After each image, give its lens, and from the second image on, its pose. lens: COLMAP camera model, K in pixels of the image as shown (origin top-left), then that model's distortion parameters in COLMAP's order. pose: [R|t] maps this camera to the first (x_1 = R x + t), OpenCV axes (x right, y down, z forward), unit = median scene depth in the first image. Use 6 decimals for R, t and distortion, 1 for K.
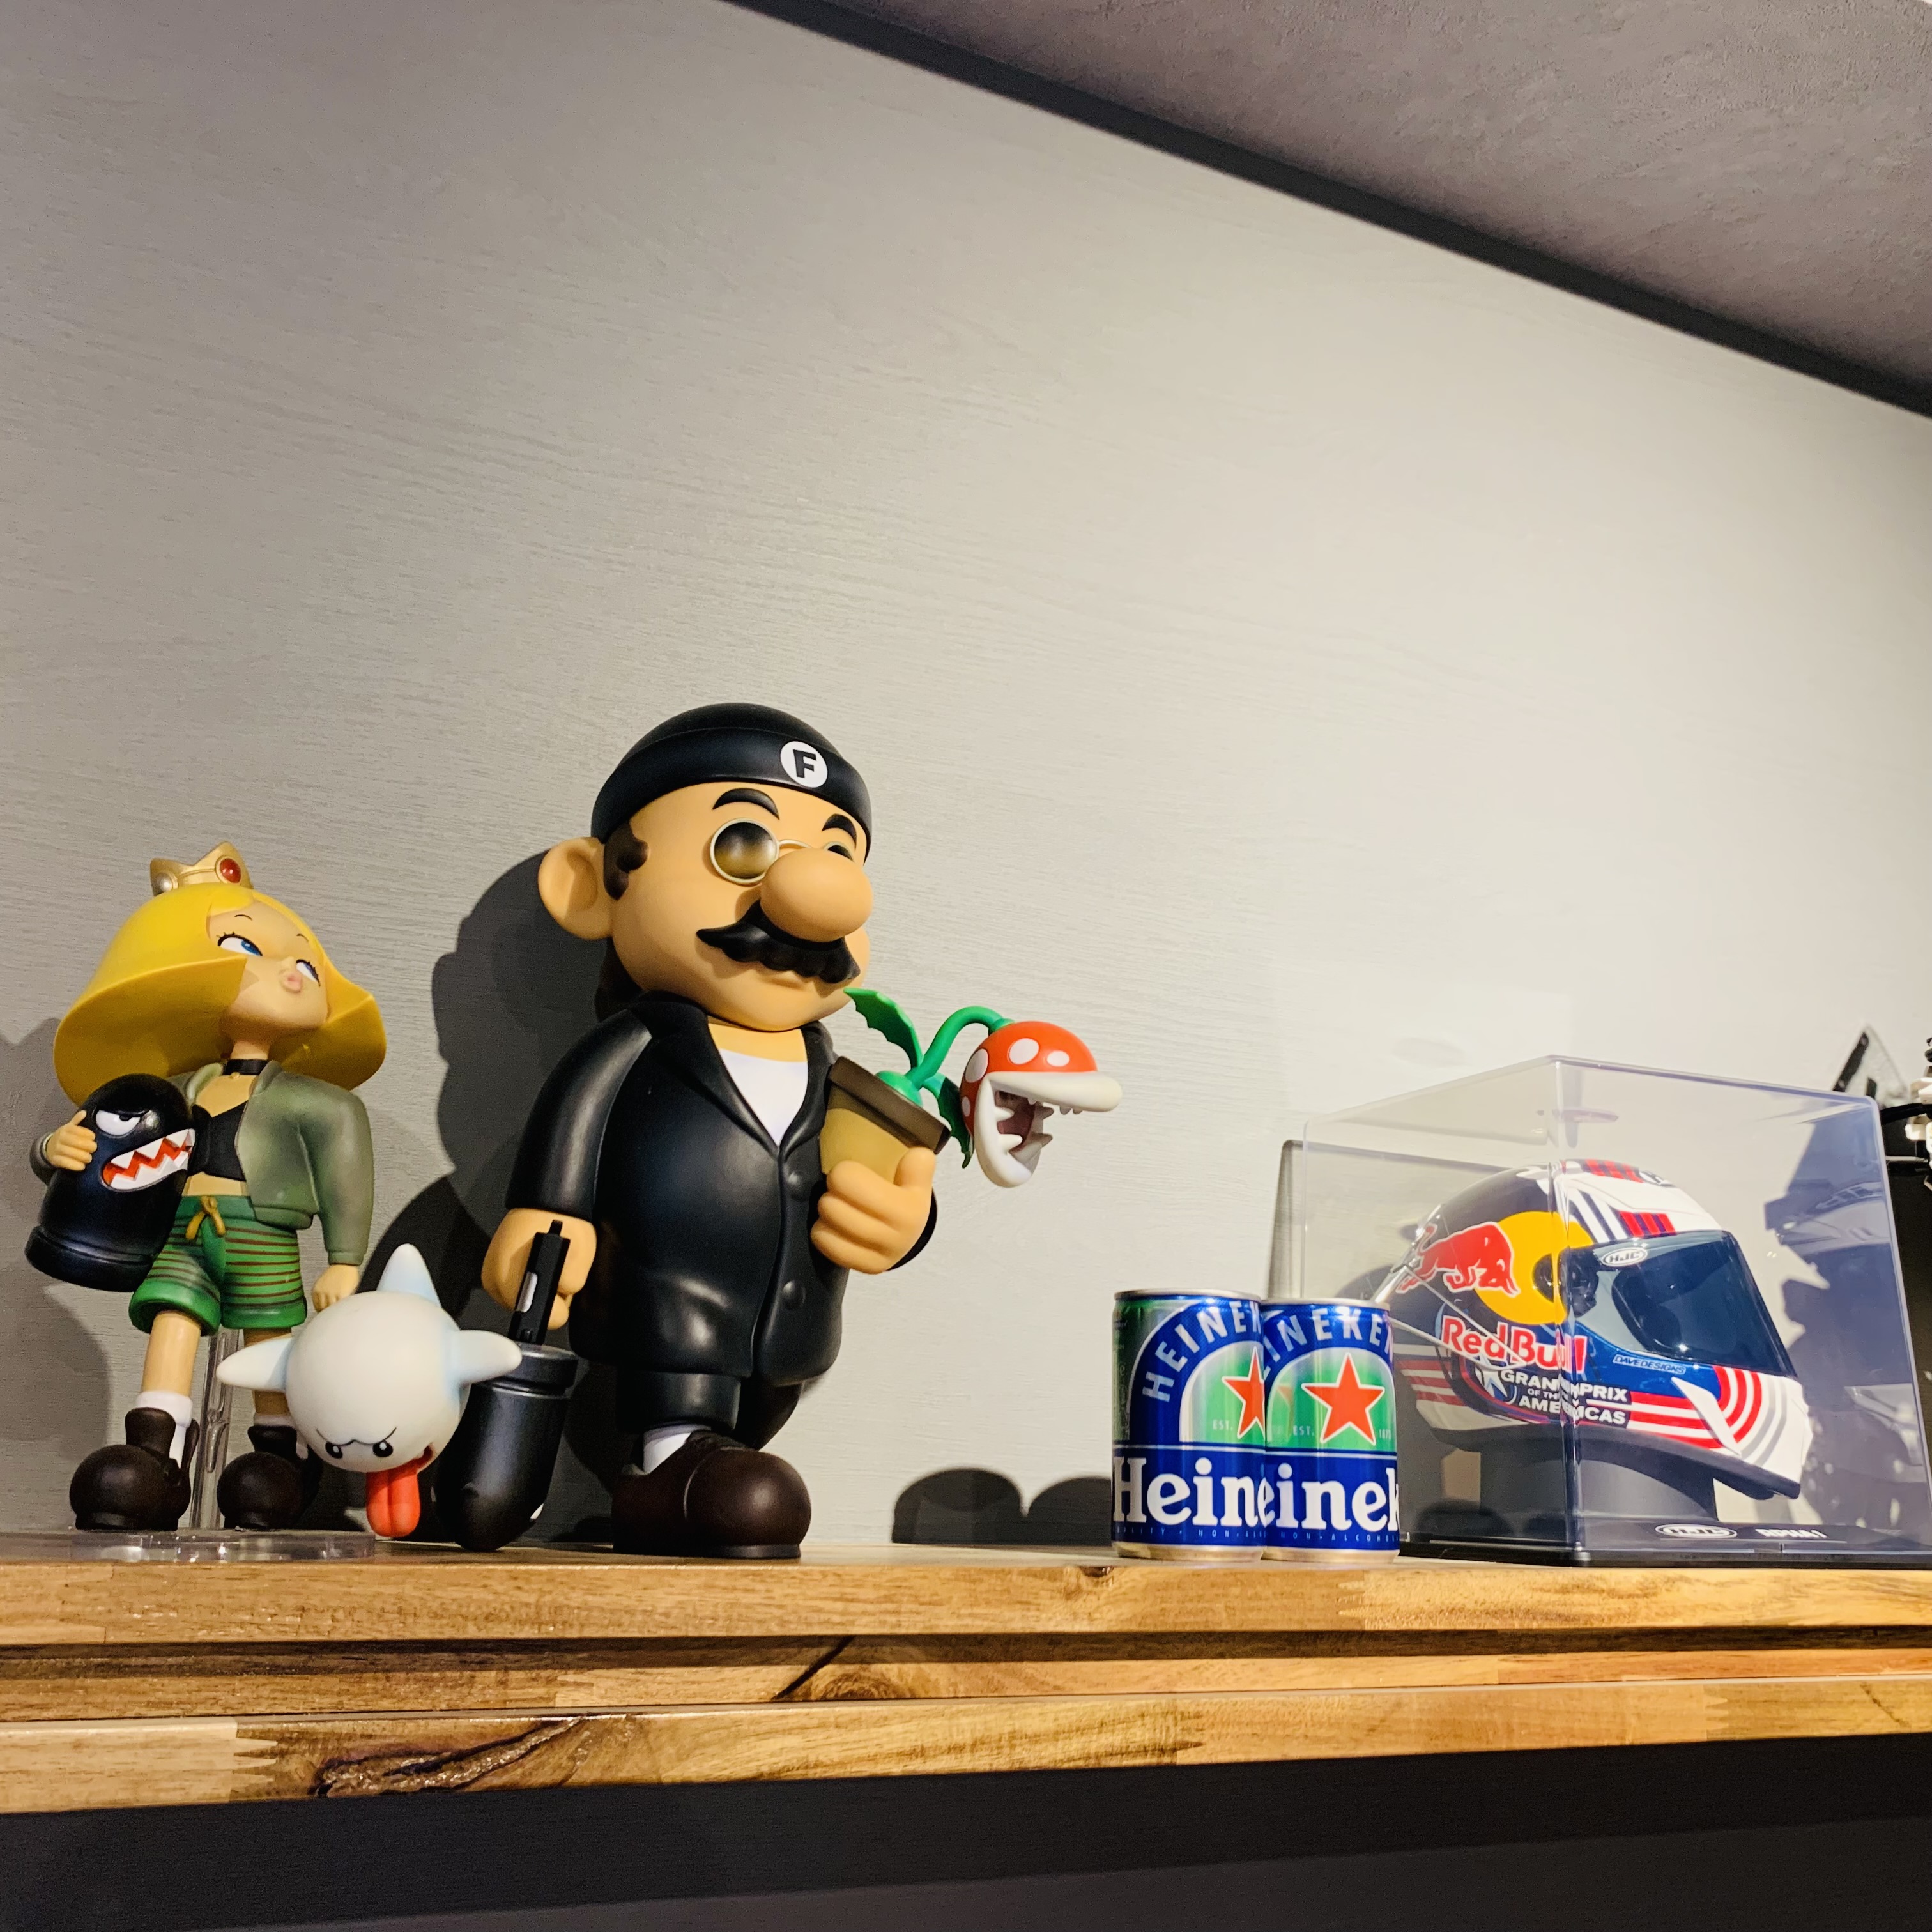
lens RADIAL K [[2005.8, 0, 967.7], [0, 2005.8, 960.9], [0, 0, 1]] dist [0.009196, 0.000000]
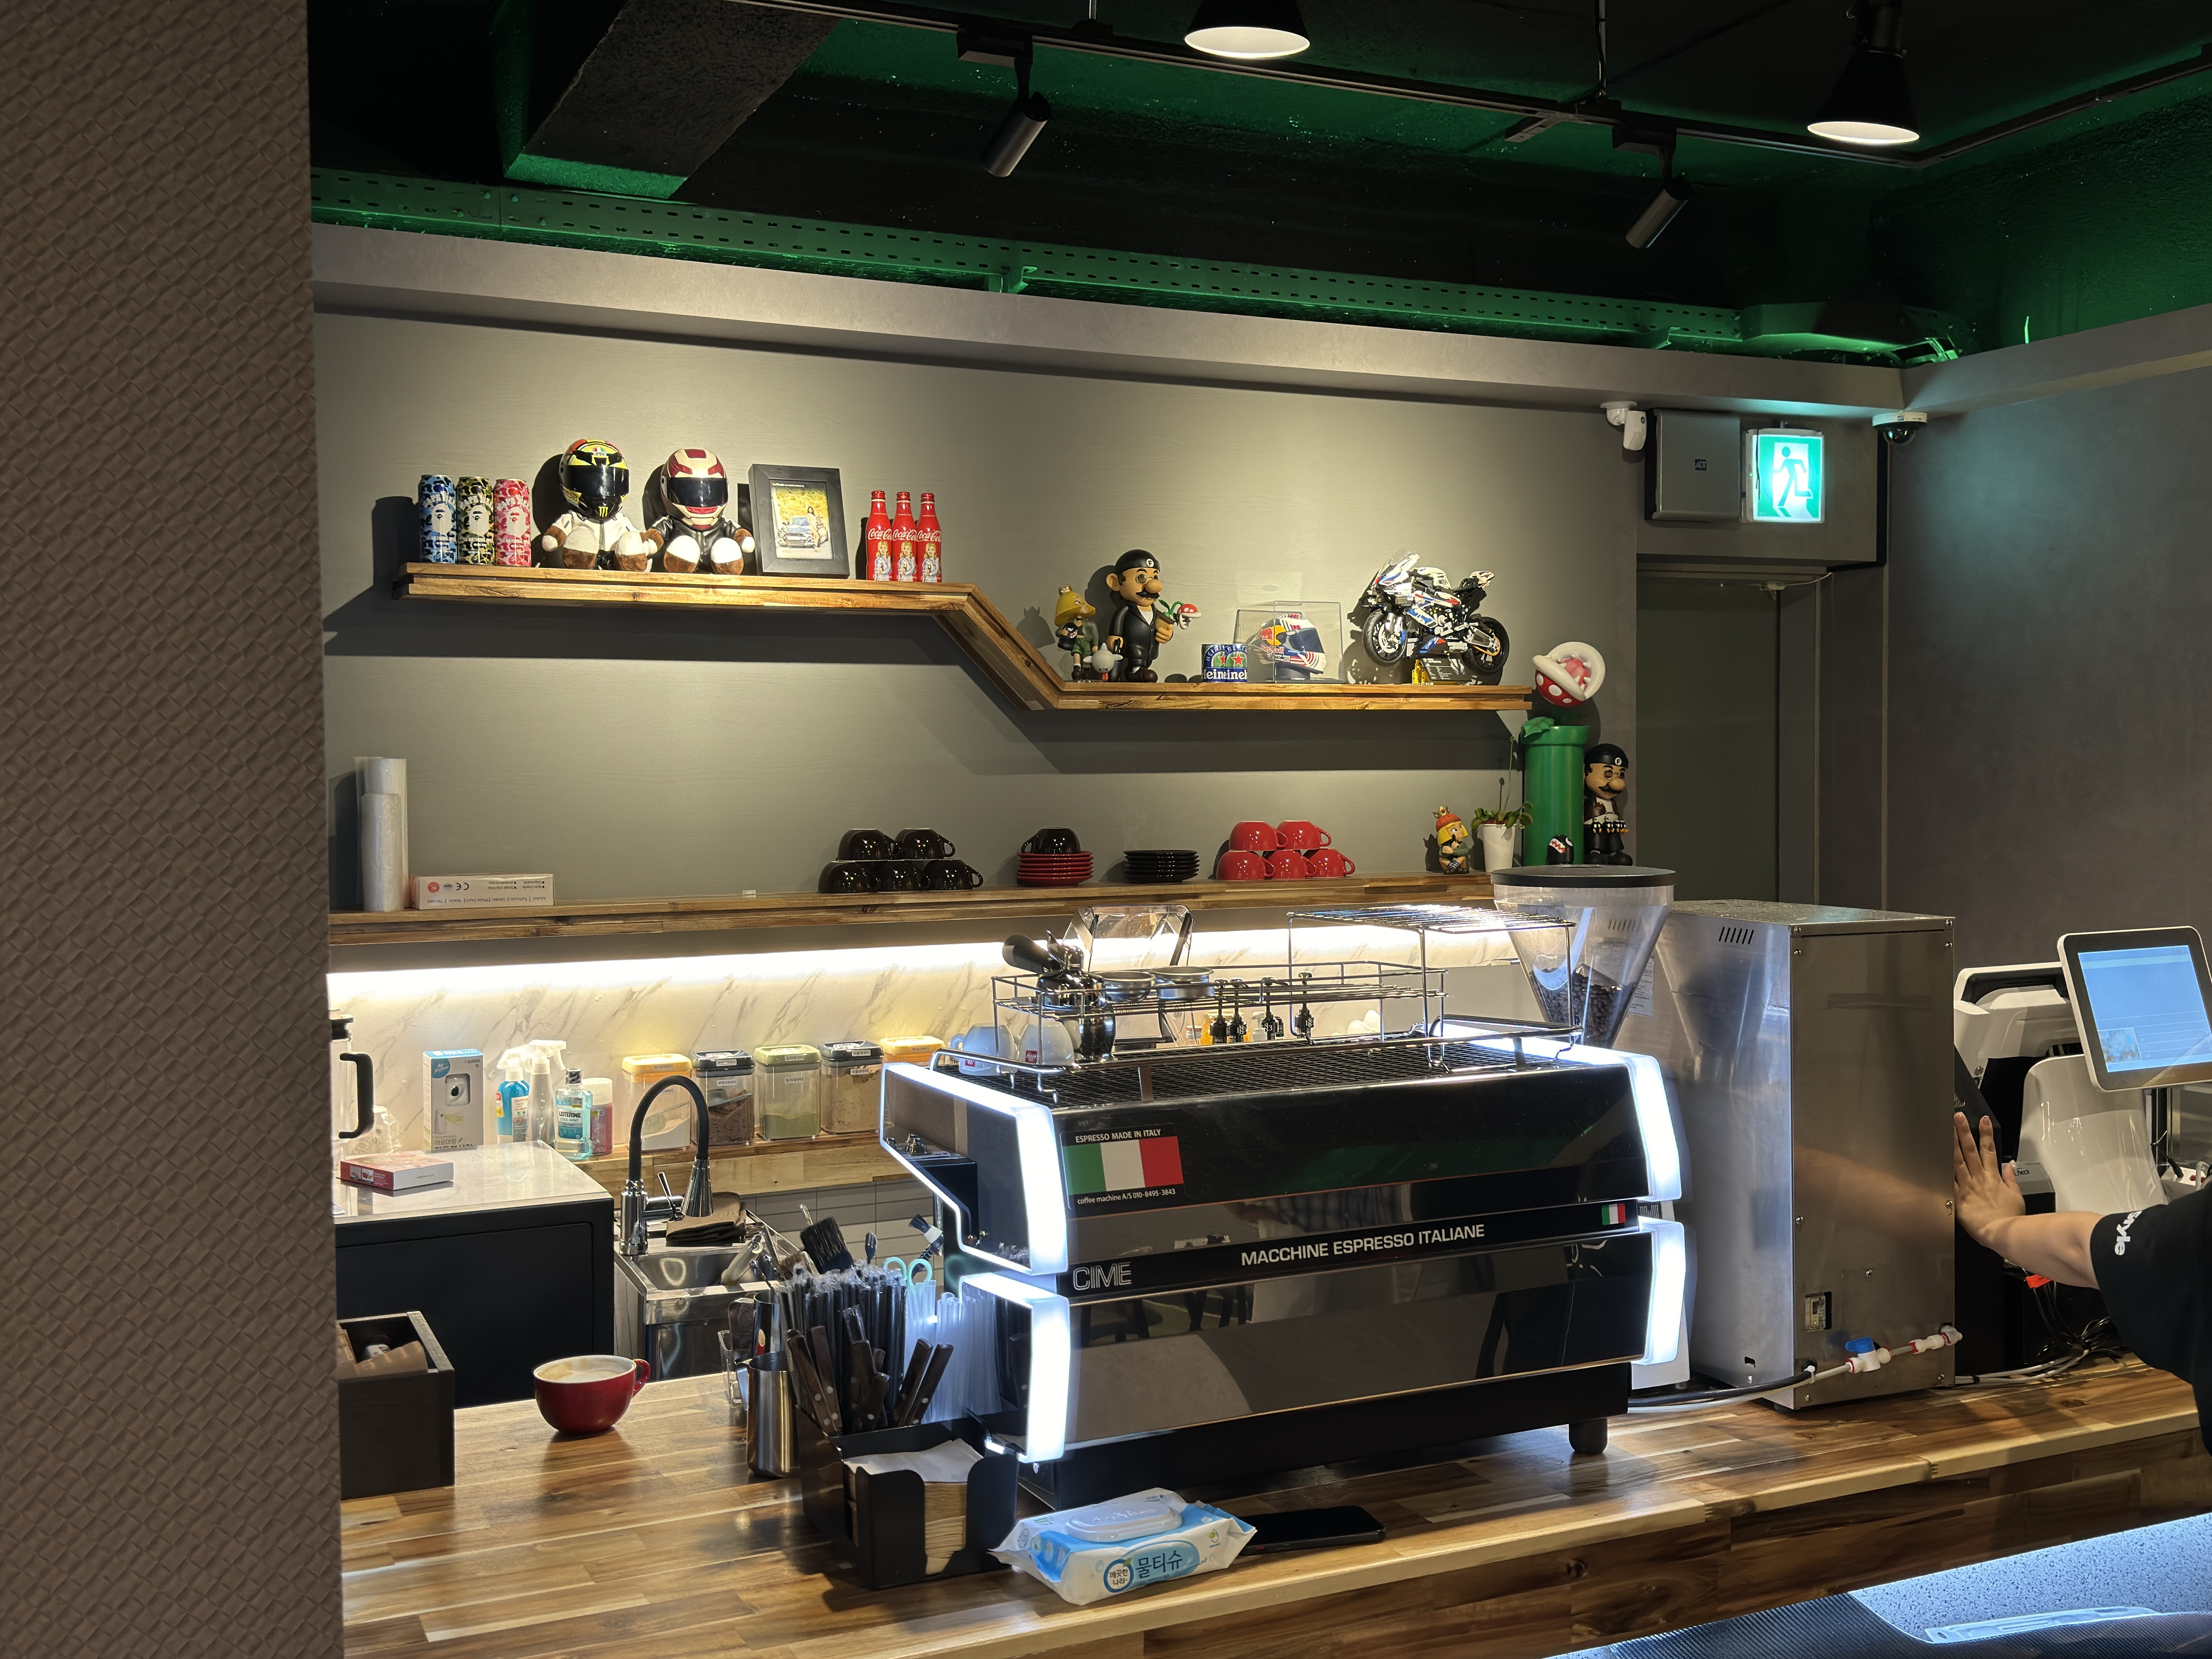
lens RADIAL K [[2245.5, 0, 1106.3], [0, 2245.5, 831.5], [0, 0, 1]] dist [-0.003238, 0.000000]
pose [[0.999440, -0.032969, 0.005796, -0.289869], [0.030027, 0.959511, 0.280068, -1.279397], [-0.014795, -0.279737, 0.959963, -6.051664]]
